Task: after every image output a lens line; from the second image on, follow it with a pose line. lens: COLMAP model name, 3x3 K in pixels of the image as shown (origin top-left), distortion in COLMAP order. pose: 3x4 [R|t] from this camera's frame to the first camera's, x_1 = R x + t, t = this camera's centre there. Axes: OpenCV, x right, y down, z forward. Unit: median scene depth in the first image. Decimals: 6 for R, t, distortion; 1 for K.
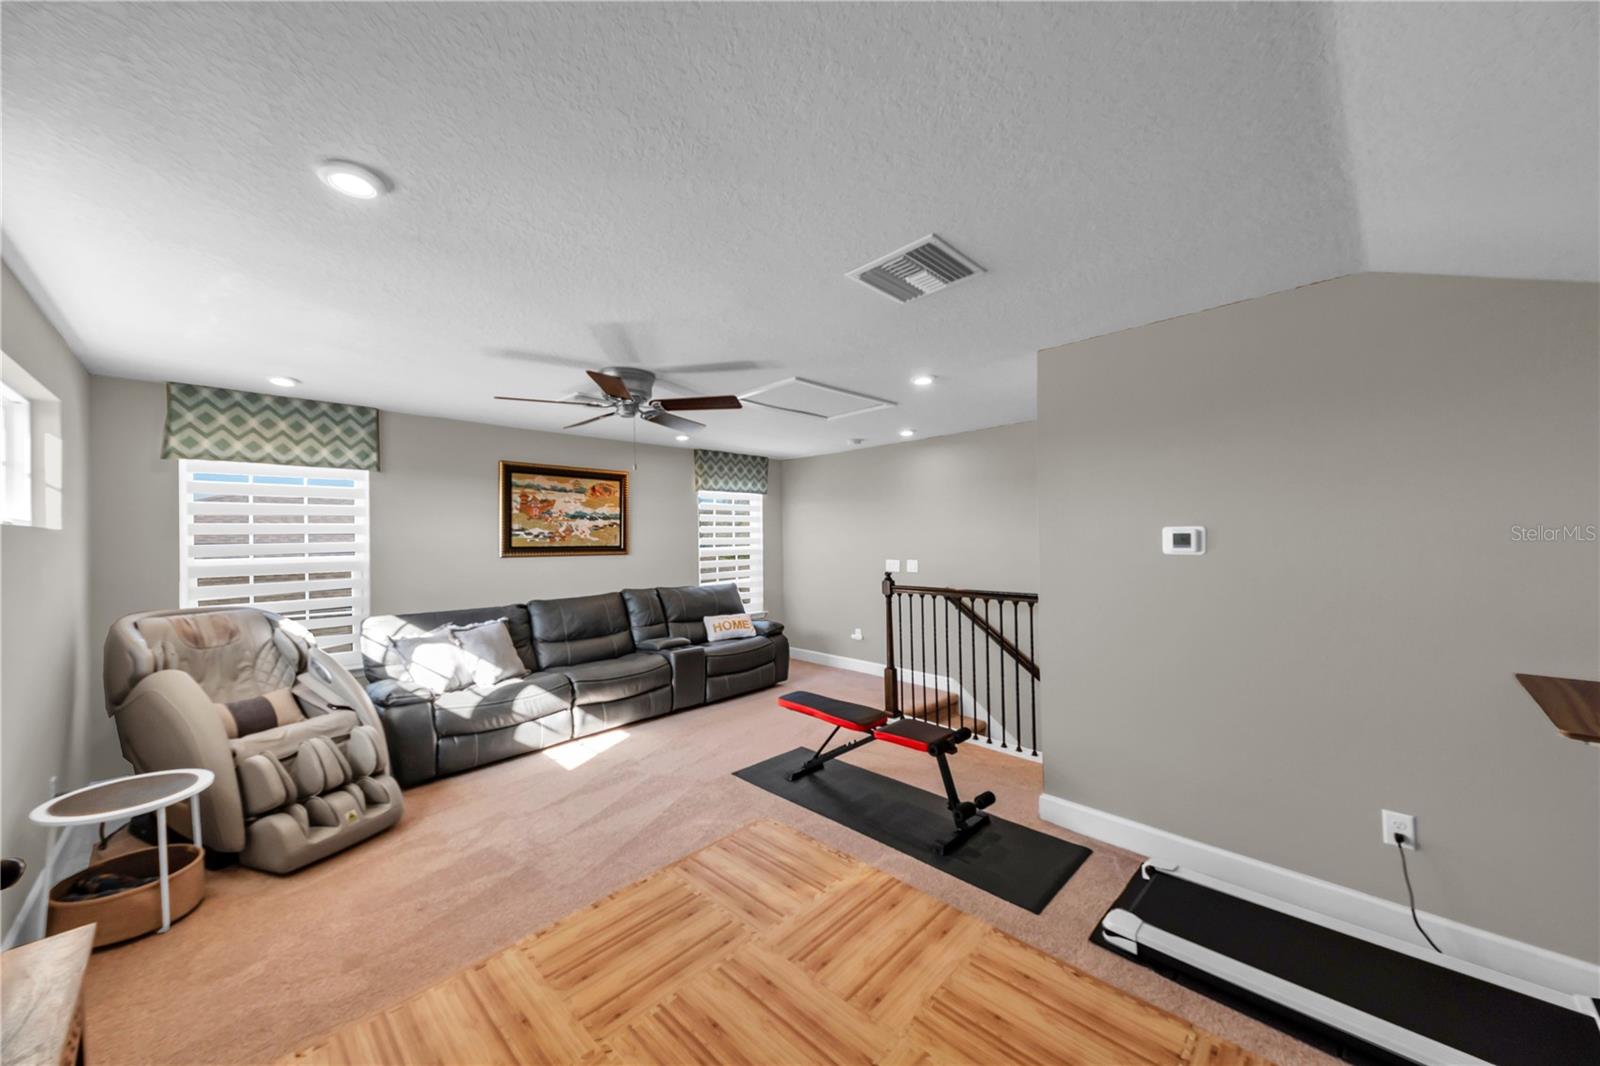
lens RADIAL K [[564.2, 0, 788.7], [0, 564.2, 528.5], [0, 0, 1]] dist [0.026868, -0.000086]
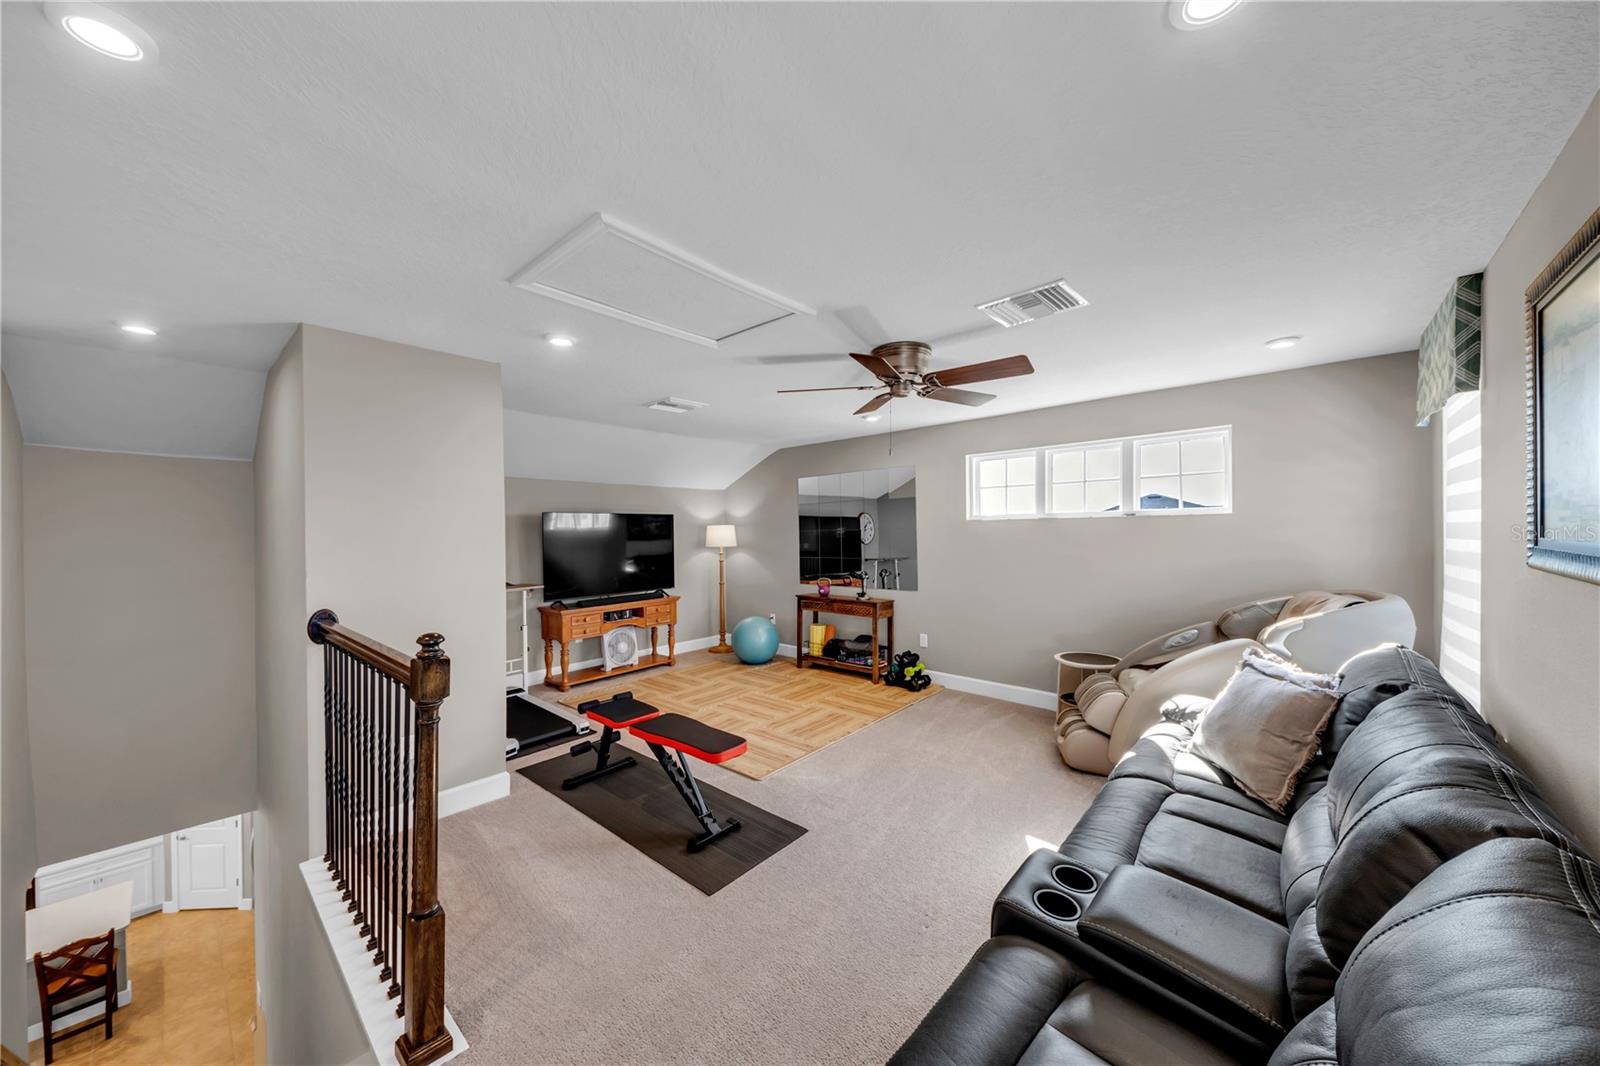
lens RADIAL K [[564.2, 0, 788.7], [0, 564.2, 528.5], [0, 0, 1]] dist [0.026868, -0.000086]
pose [[-0.997704, 0.023522, -0.063510, -0.052344], [0.024532, 0.999584, -0.015184, 0.045603], [0.063127, -0.016707, -0.997866, 2.951671]]
